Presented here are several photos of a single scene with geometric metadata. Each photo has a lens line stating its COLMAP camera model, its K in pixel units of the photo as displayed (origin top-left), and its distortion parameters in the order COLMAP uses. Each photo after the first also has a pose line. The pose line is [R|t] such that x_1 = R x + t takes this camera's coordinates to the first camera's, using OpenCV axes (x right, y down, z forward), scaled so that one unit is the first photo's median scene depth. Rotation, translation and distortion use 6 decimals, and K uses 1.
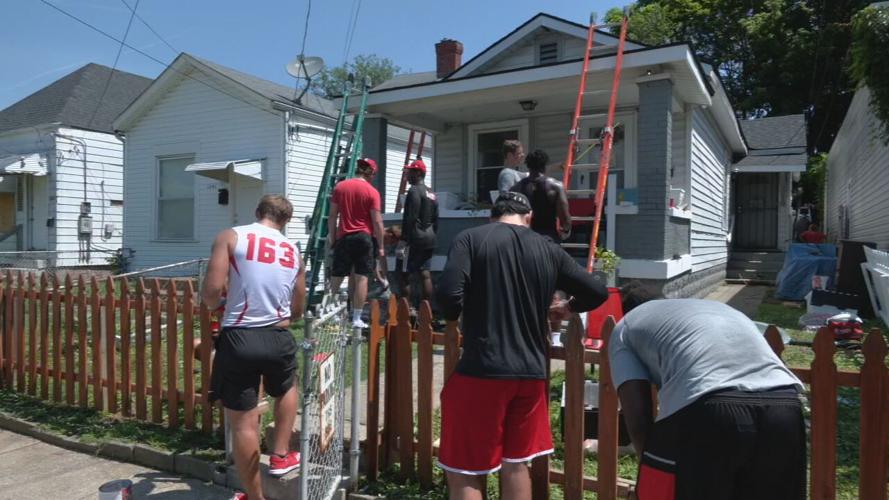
lens RADIAL K [[607.5, 0, 455.2], [0, 607.5, 250.2], [0, 0, 1]] dist [0.032930, -0.001232]
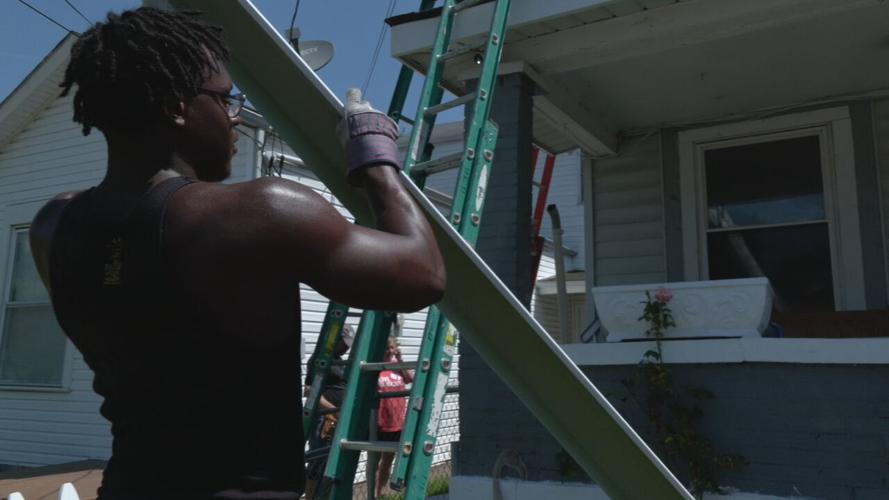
lens RADIAL K [[724.8, 0, 463.1], [0, 724.8, 249.6], [0, 0, 1]] dist [0.050025, 0.000051]
pose [[0.999985, 0.000308, 0.005510, -0.161992], [0.000583, 0.986945, -0.161057, -0.047976], [-0.005488, 0.161057, 0.986930, 0.606656]]
